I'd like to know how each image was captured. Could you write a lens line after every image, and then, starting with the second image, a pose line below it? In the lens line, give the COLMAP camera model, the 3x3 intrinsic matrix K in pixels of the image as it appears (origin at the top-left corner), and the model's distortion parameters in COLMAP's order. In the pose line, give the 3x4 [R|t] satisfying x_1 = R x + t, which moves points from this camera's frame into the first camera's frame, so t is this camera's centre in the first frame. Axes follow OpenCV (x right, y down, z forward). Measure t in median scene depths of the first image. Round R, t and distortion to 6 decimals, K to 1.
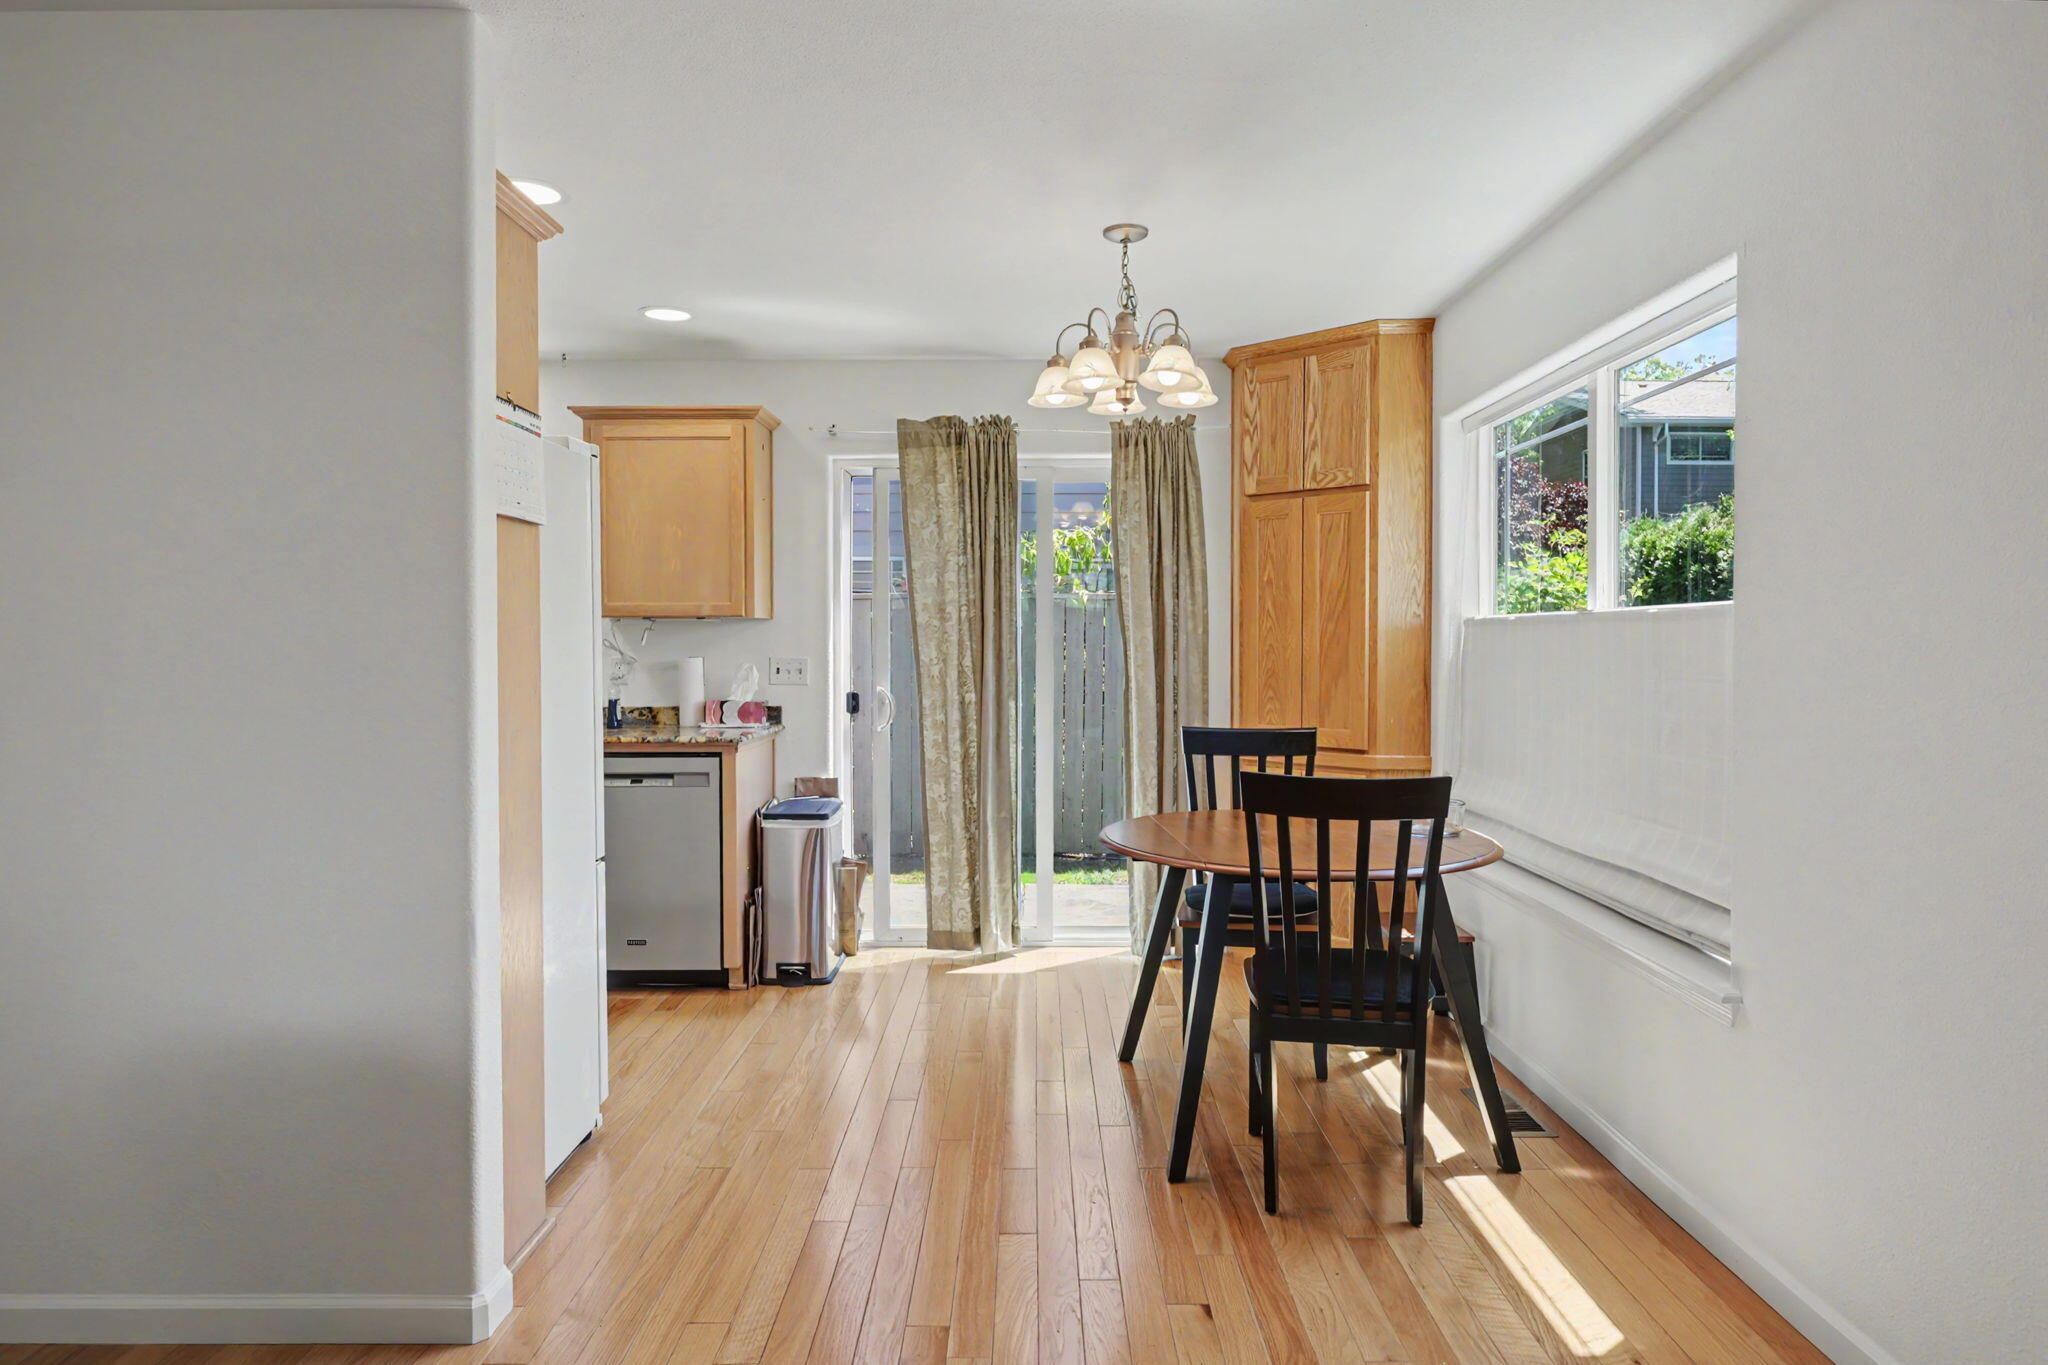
lens RADIAL K [[1220.9, 0, 1022.3], [0, 1220.9, 662.4], [0, 0, 1]] dist [0.000264, 0.000159]
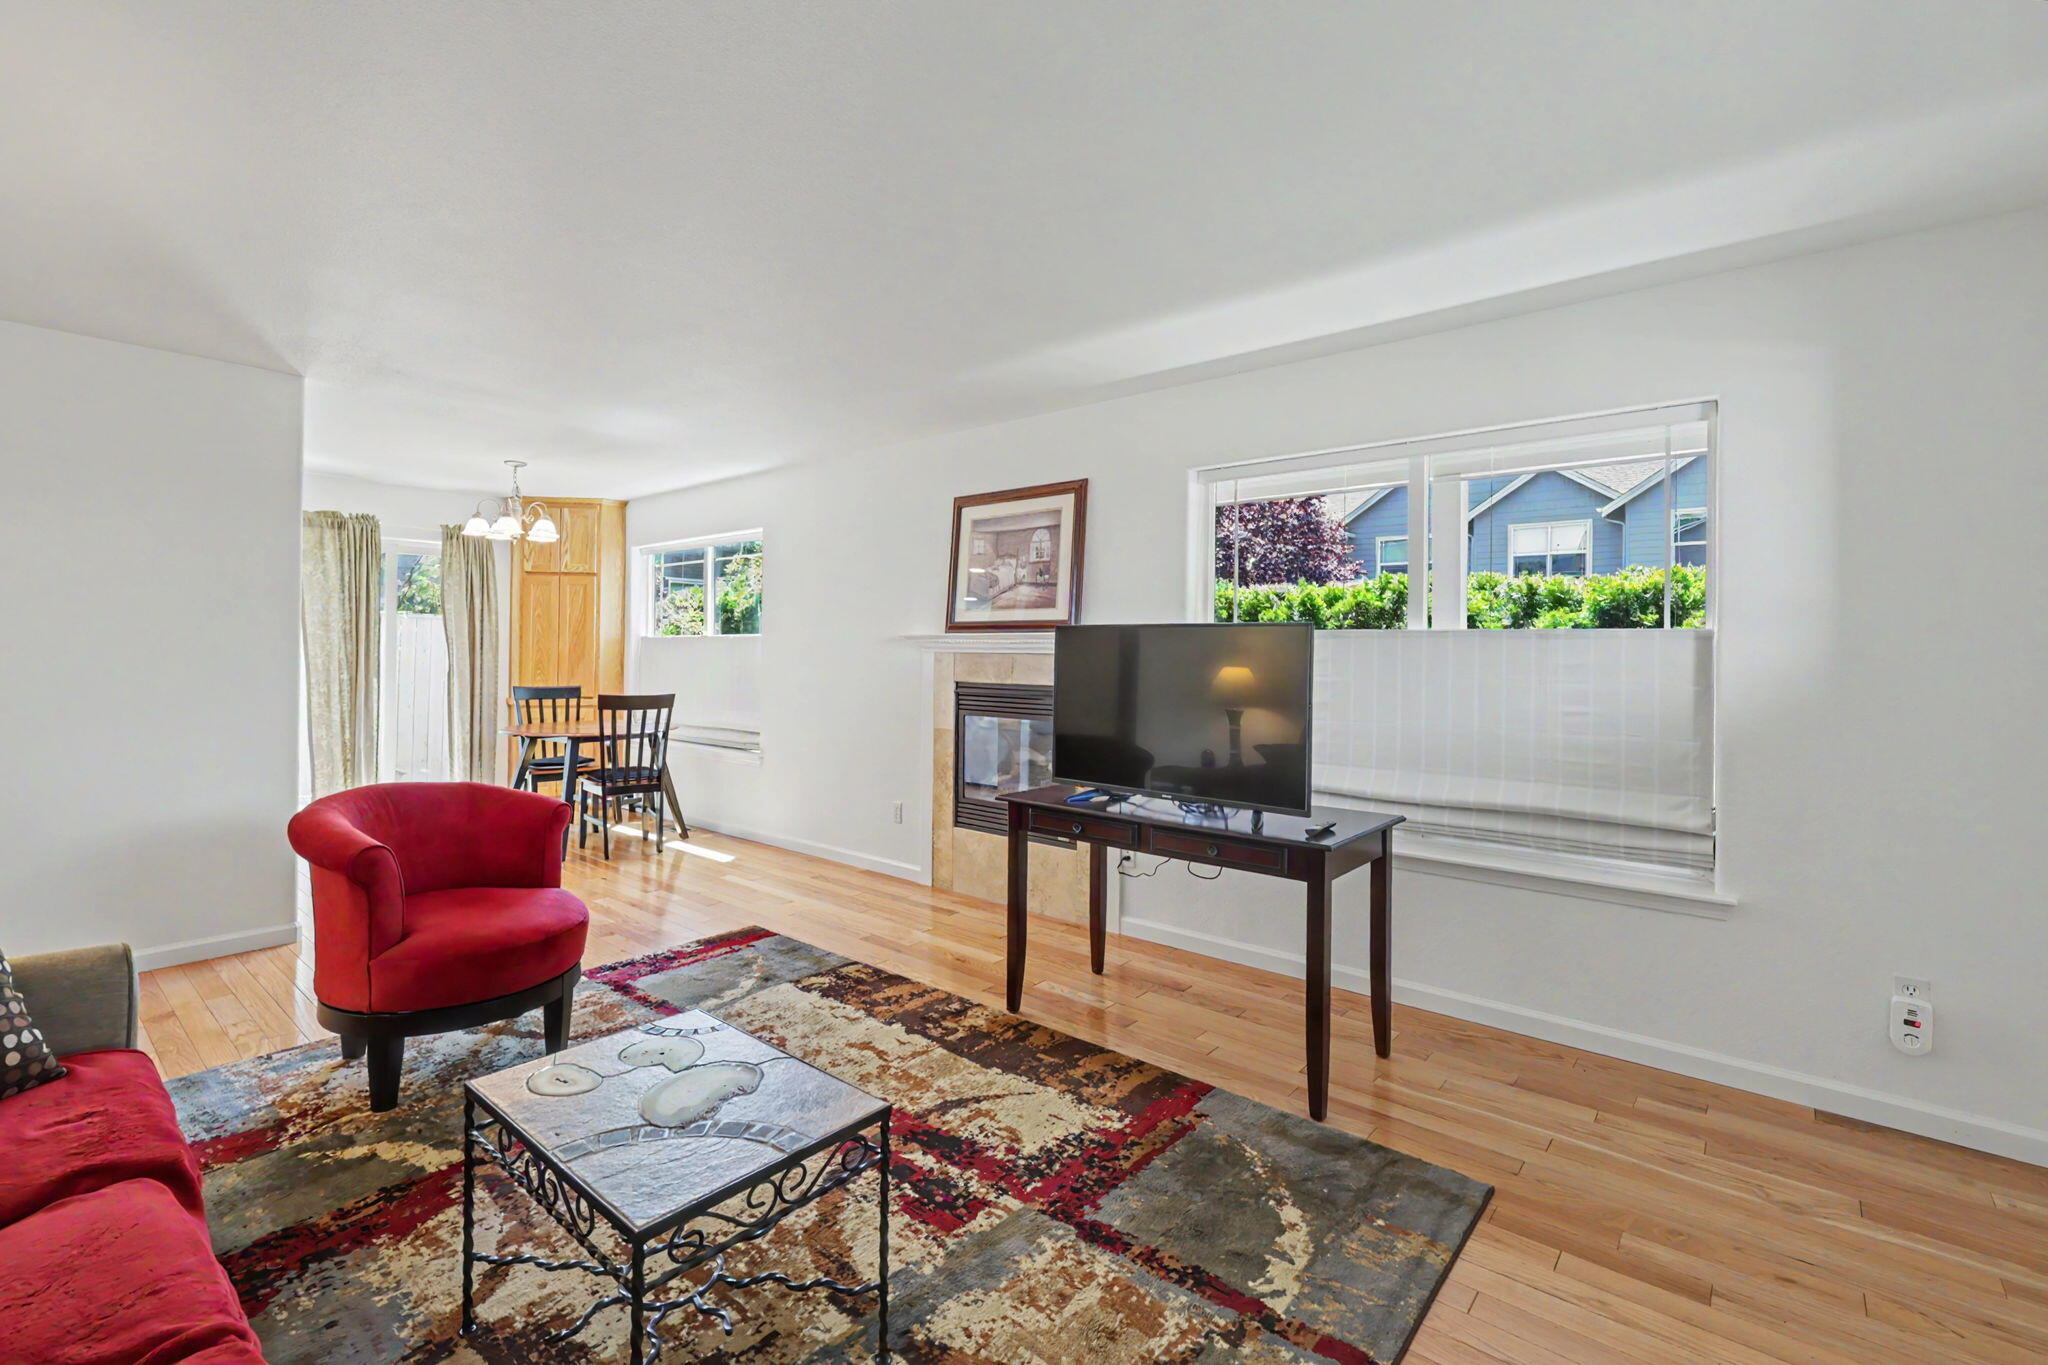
lens RADIAL K [[911.7, 0, 1036.4], [0, 911.7, 647.3], [0, 0, 1]] dist [-0.002899, -0.001095]
pose [[0.637315, 0.008447, 0.770557, -0.450945], [0.005531, 0.999864, -0.015536, 0.013664], [-0.770584, 0.014163, 0.637181, -0.609950]]
